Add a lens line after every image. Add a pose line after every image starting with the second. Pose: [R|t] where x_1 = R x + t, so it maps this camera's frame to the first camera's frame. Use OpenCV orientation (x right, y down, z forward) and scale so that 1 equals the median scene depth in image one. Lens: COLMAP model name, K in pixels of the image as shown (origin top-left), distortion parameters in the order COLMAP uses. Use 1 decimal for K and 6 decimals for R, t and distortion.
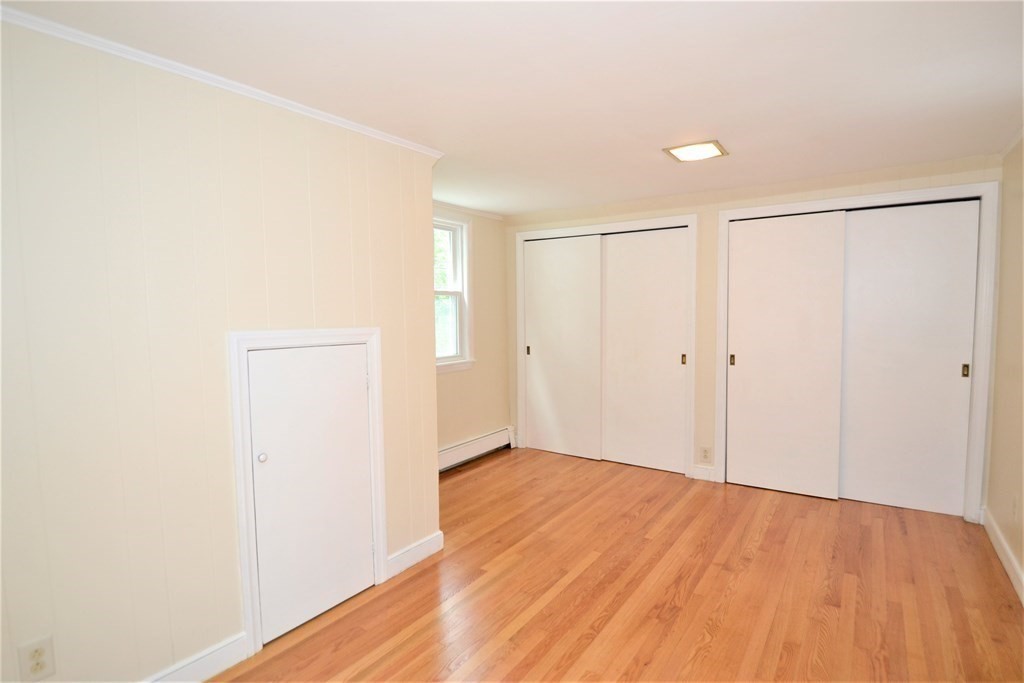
lens RADIAL K [[513.5, 0, 515.6], [0, 513.5, 347.1], [0, 0, 1]] dist [-0.006349, -0.001764]
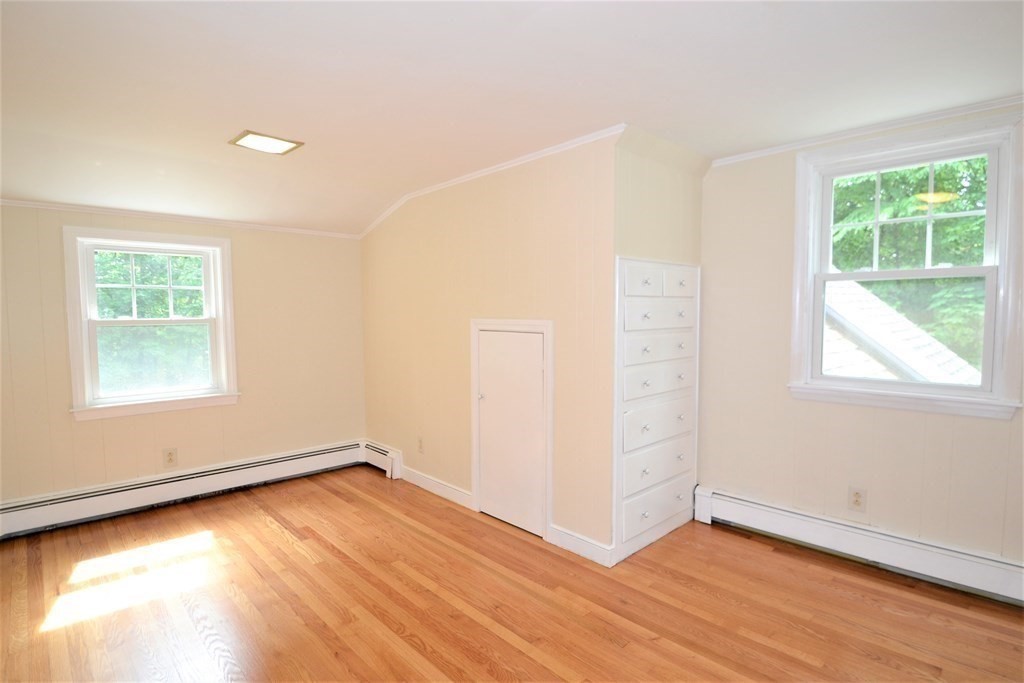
lens RADIAL K [[537.0, 0, 541.5], [0, 537.0, 344.4], [0, 0, 1]] dist [-0.002979, -0.000820]
pose [[-0.188919, 0.072067, -0.979345, 1.024261], [-0.056500, 0.994854, 0.084108, -0.097354], [0.980366, 0.071223, -0.183875, 1.342287]]
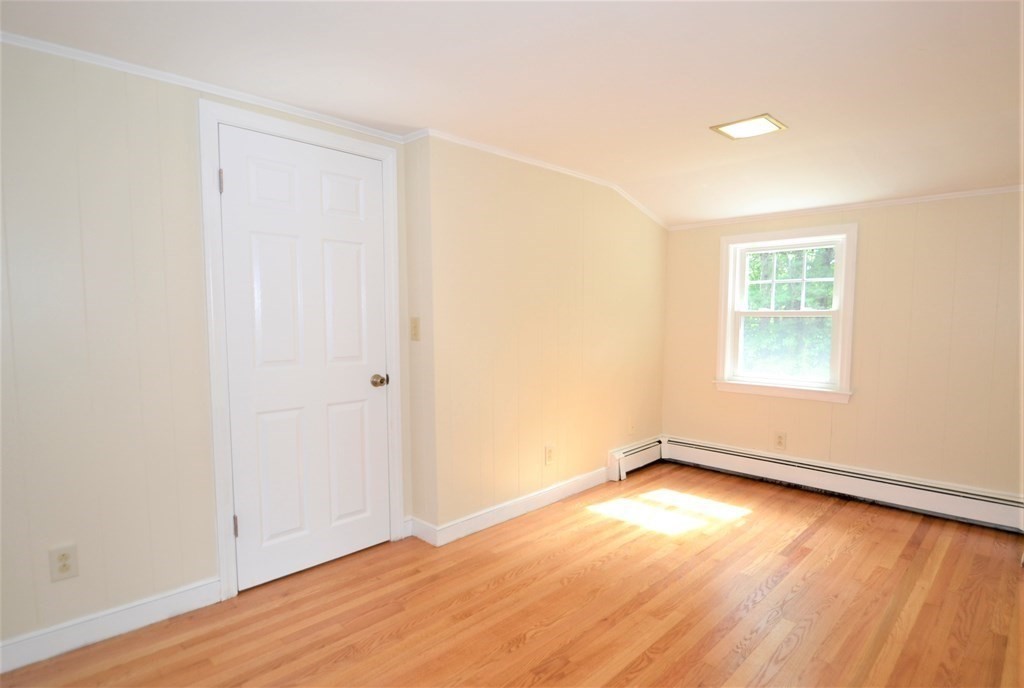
lens RADIAL K [[551.6, 0, 512.3], [0, 551.6, 349.8], [0, 0, 1]] dist [0.002948, 0.000127]
pose [[-0.981536, 0.003212, 0.191251, 0.191597], [0.027356, 0.991938, 0.123740, -0.092433], [-0.189311, 0.126687, -0.973710, 1.826210]]
